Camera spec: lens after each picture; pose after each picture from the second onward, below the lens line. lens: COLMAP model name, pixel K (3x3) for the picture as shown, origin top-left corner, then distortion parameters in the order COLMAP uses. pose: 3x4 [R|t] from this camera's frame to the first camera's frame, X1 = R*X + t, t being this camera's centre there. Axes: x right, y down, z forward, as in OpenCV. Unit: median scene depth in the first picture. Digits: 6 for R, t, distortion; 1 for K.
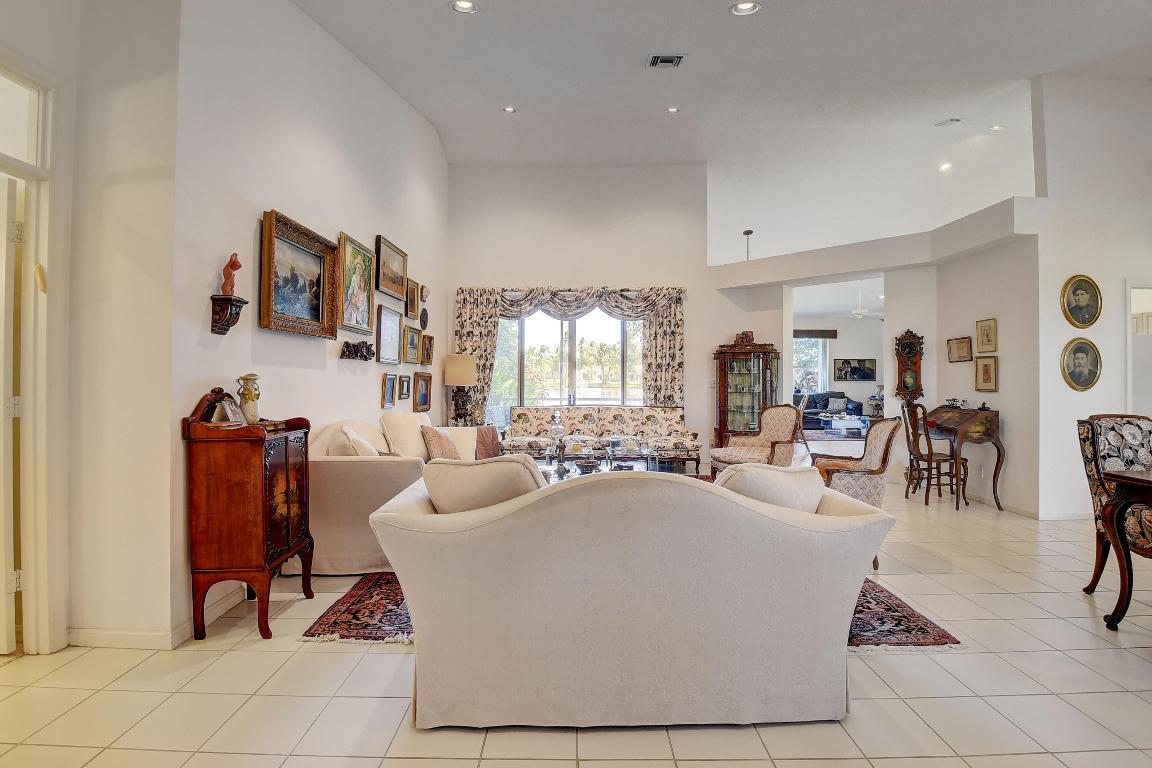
lens RADIAL K [[504.3, 0, 582.1], [0, 504.3, 370.8], [0, 0, 1]] dist [-0.001354, -0.017139]
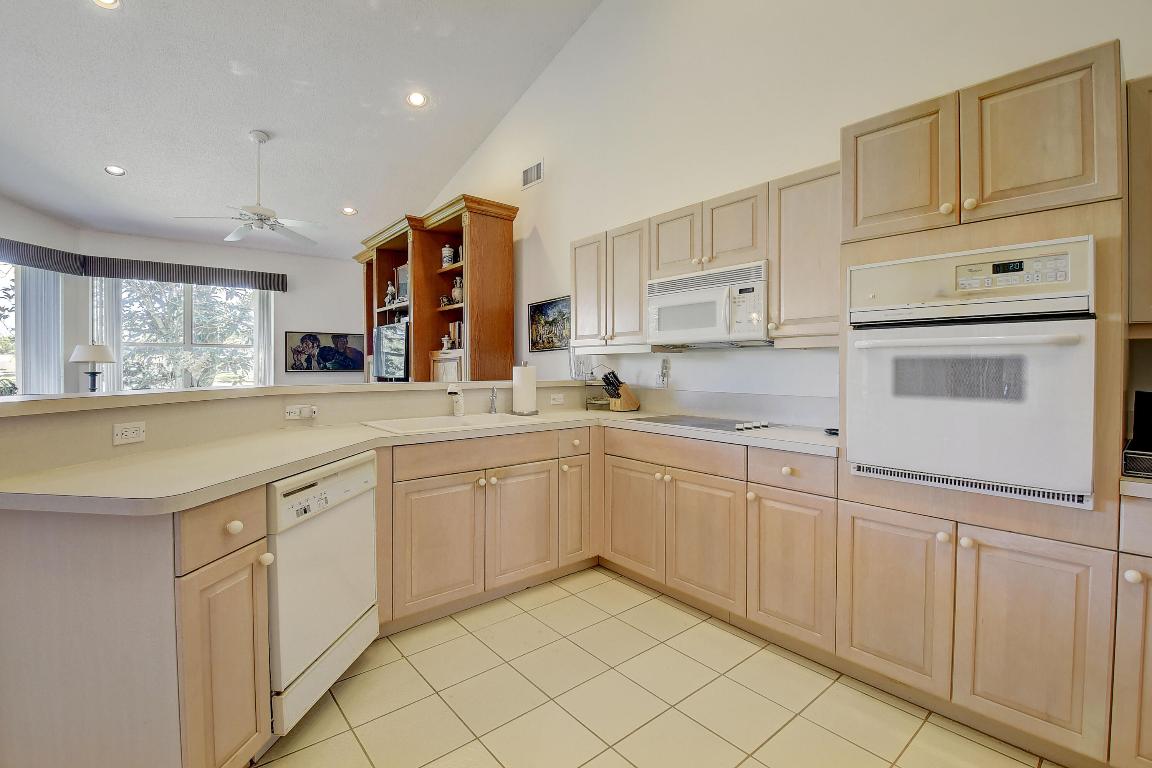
lens RADIAL K [[504.3, 0, 581.3], [0, 504.3, 369.9], [0, 0, 1]] dist [-0.001354, -0.017139]
pose [[0.765865, -0.013526, 0.642859, 0.400068], [0.002053, 0.999825, 0.018591, 0.007588], [-0.642998, -0.012919, 0.765759, 0.397621]]
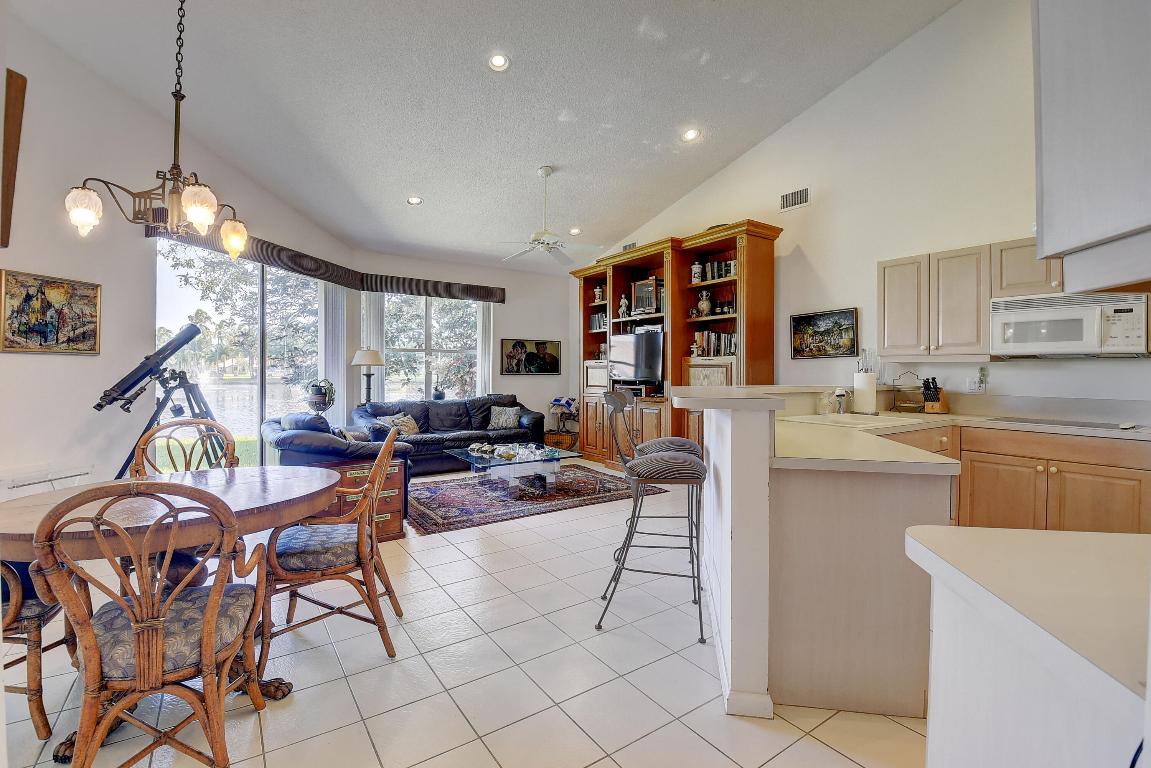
lens RADIAL K [[503.9, 0, 574.7], [0, 503.9, 374.9], [0, 0, 1]] dist [-0.001354, -0.017139]
pose [[0.827669, -0.007693, 0.561163, 0.240902], [-0.004809, 0.999772, 0.020800, 0.006385], [-0.561196, -0.019914, 0.827444, 0.462549]]
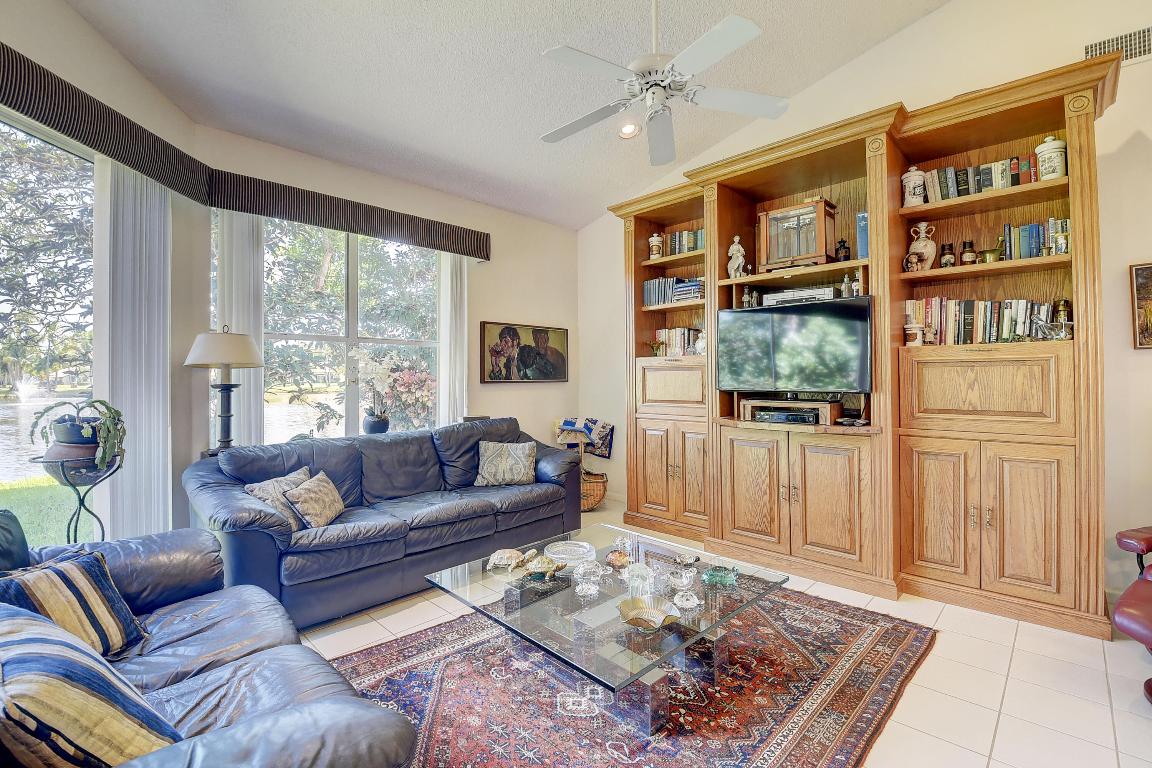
lens RADIAL K [[504.3, 0, 571.0], [0, 504.3, 374.7], [0, 0, 1]] dist [-0.001354, -0.017139]
pose [[0.705833, -0.006580, 0.708348, 0.300313], [0.000952, 0.999965, 0.008340, 0.010273], [-0.708378, -0.005212, 0.705814, 0.714612]]
